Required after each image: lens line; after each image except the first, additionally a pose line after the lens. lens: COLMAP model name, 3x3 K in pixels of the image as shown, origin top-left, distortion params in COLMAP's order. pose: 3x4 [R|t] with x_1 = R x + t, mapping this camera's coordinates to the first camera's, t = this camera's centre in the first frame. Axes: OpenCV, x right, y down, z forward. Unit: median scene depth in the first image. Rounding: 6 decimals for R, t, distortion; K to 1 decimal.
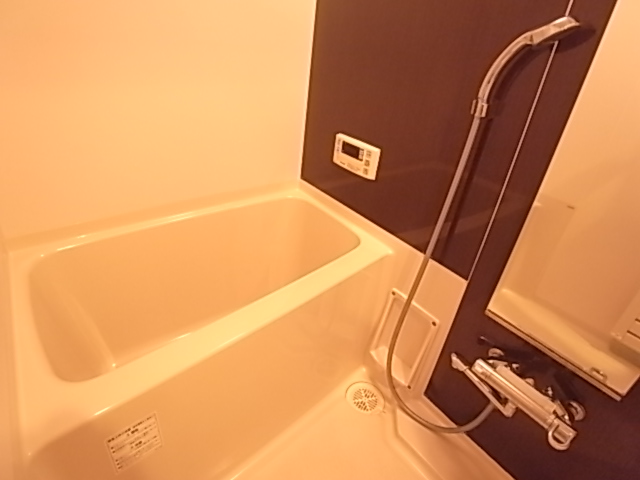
lens RADIAL K [[351.0, 0, 320.0], [0, 351.0, 240.0], [0, 0, 1]] dist [-0.054874, -0.000294]
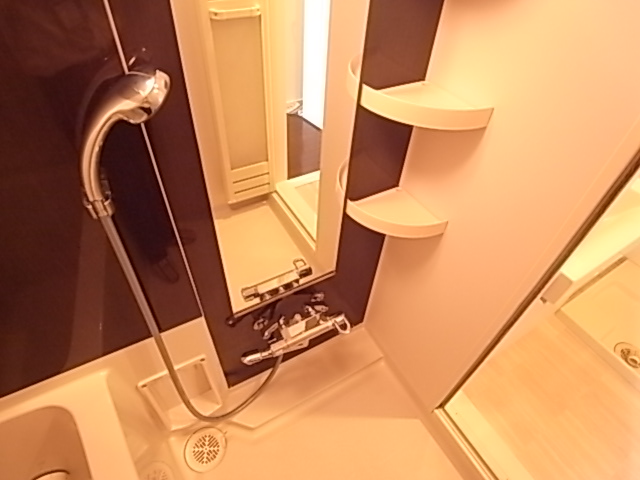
lens RADIAL K [[351.0, 0, 320.0], [0, 351.0, 240.0], [0, 0, 1]] dist [-0.054874, -0.000294]
pose [[0.157317, -0.765967, 0.623335, 0.039567], [0.468200, 0.613597, 0.635836, -0.388458], [-0.869506, 0.191817, 0.455155, 0.220923]]
